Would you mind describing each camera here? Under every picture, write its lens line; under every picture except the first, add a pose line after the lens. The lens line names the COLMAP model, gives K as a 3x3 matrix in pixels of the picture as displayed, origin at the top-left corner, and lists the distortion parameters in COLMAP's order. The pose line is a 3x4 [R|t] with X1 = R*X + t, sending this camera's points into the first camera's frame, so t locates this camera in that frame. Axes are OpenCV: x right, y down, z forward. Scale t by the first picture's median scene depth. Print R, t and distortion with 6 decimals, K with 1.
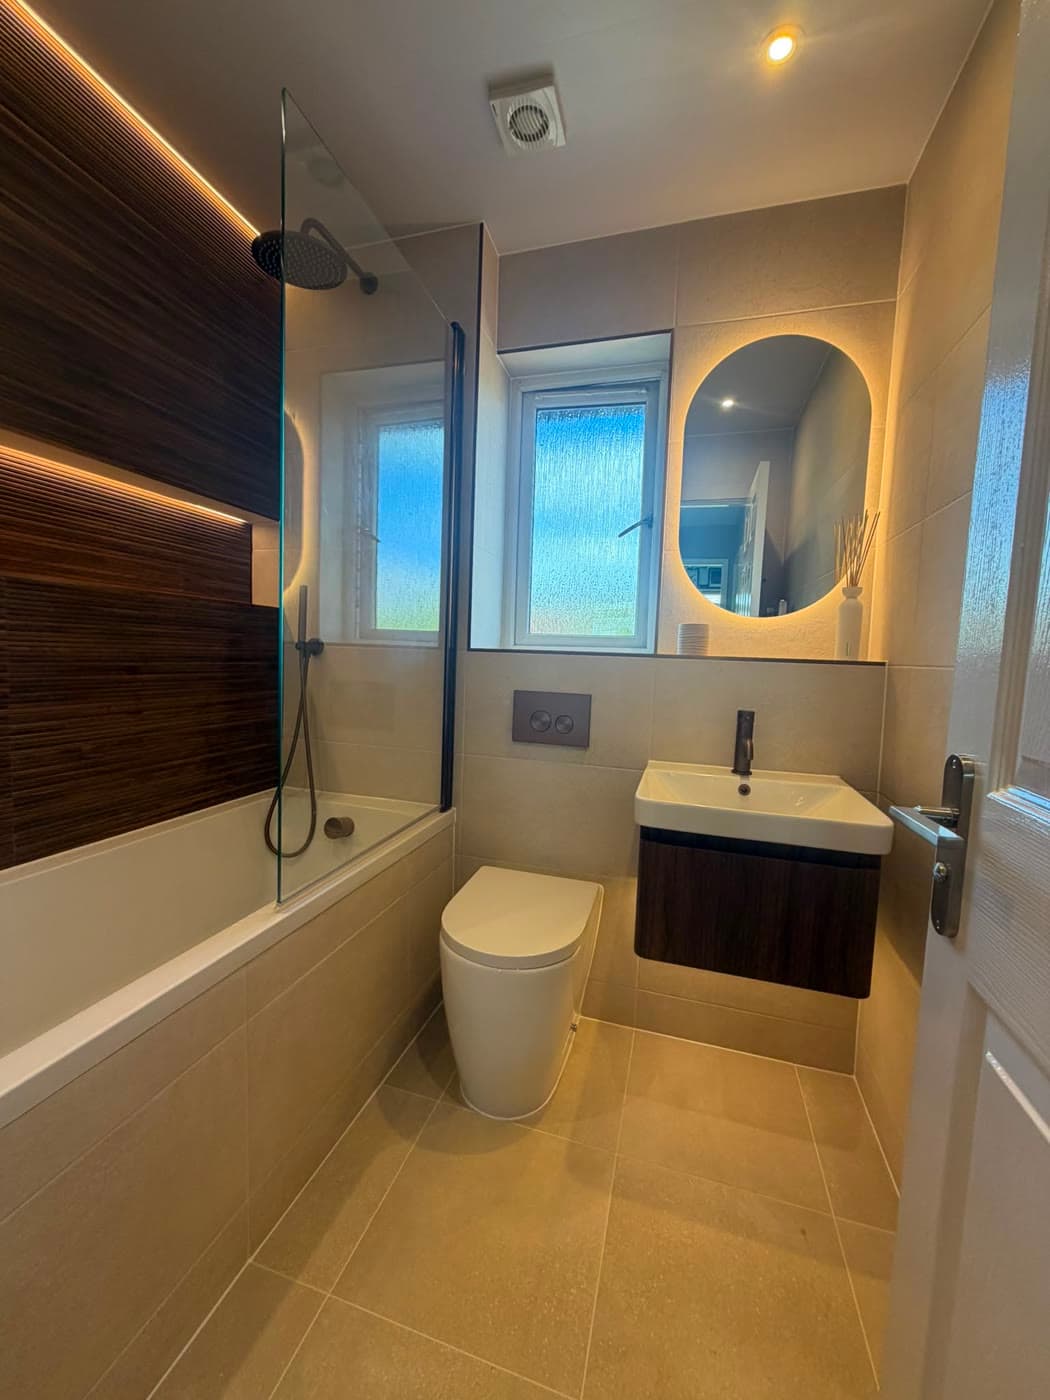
lens RADIAL K [[560.8, 0, 525.7], [0, 560.8, 695.3], [0, 0, 1]] dist [-0.000821, 0.000237]
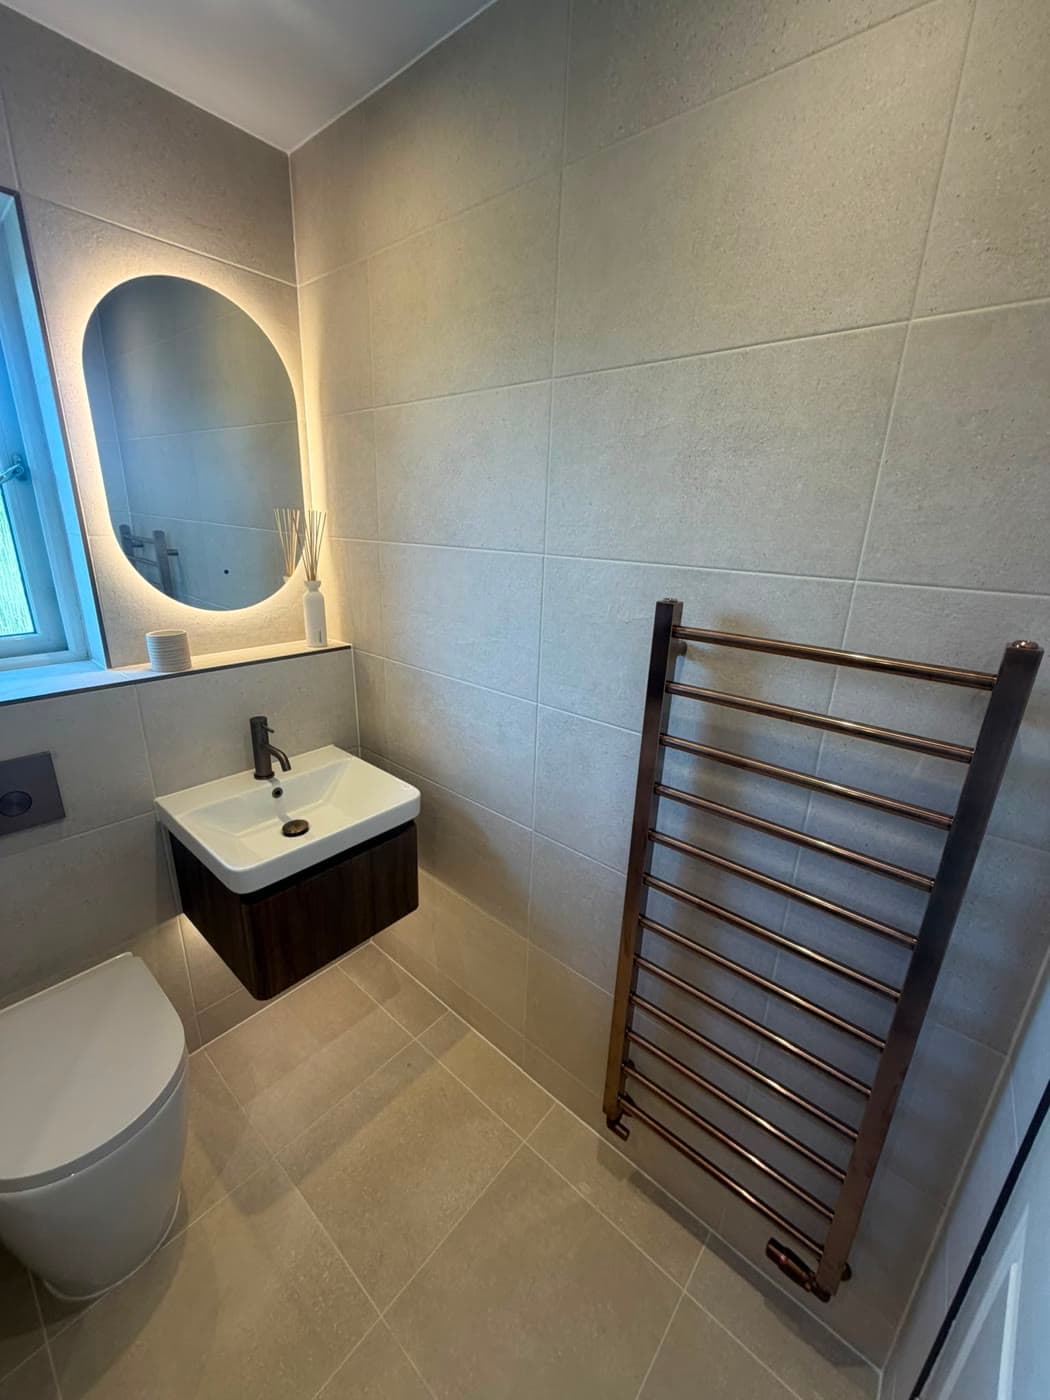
lens RADIAL K [[560.8, 0, 519.9], [0, 560.8, 687.4], [0, 0, 1]] dist [-0.000821, 0.000237]
pose [[0.410886, -0.285930, 0.865689, -0.240259], [0.044781, 0.954730, 0.294085, -0.265396], [-0.910586, -0.082069, 0.405089, 0.140583]]
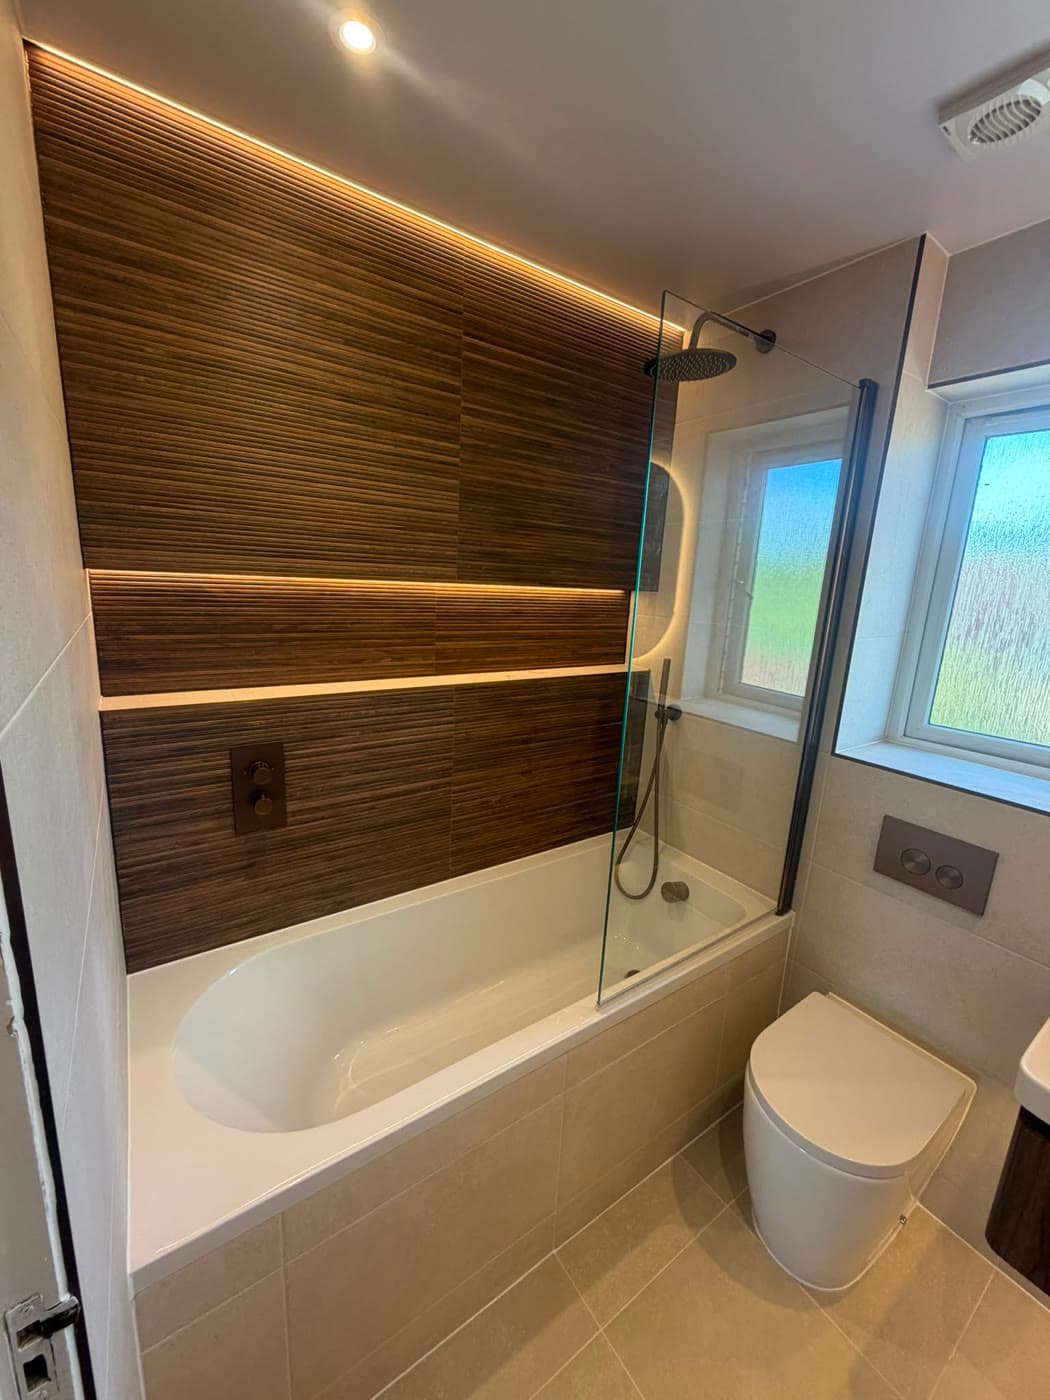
lens RADIAL K [[560.8, 0, 520.5], [0, 560.8, 694.2], [0, 0, 1]] dist [-0.000821, 0.000237]
pose [[0.778456, 0.132319, -0.613594, 0.047710], [-0.066740, 0.989436, 0.128696, -0.266853], [0.624140, -0.059233, 0.779064, 0.002180]]
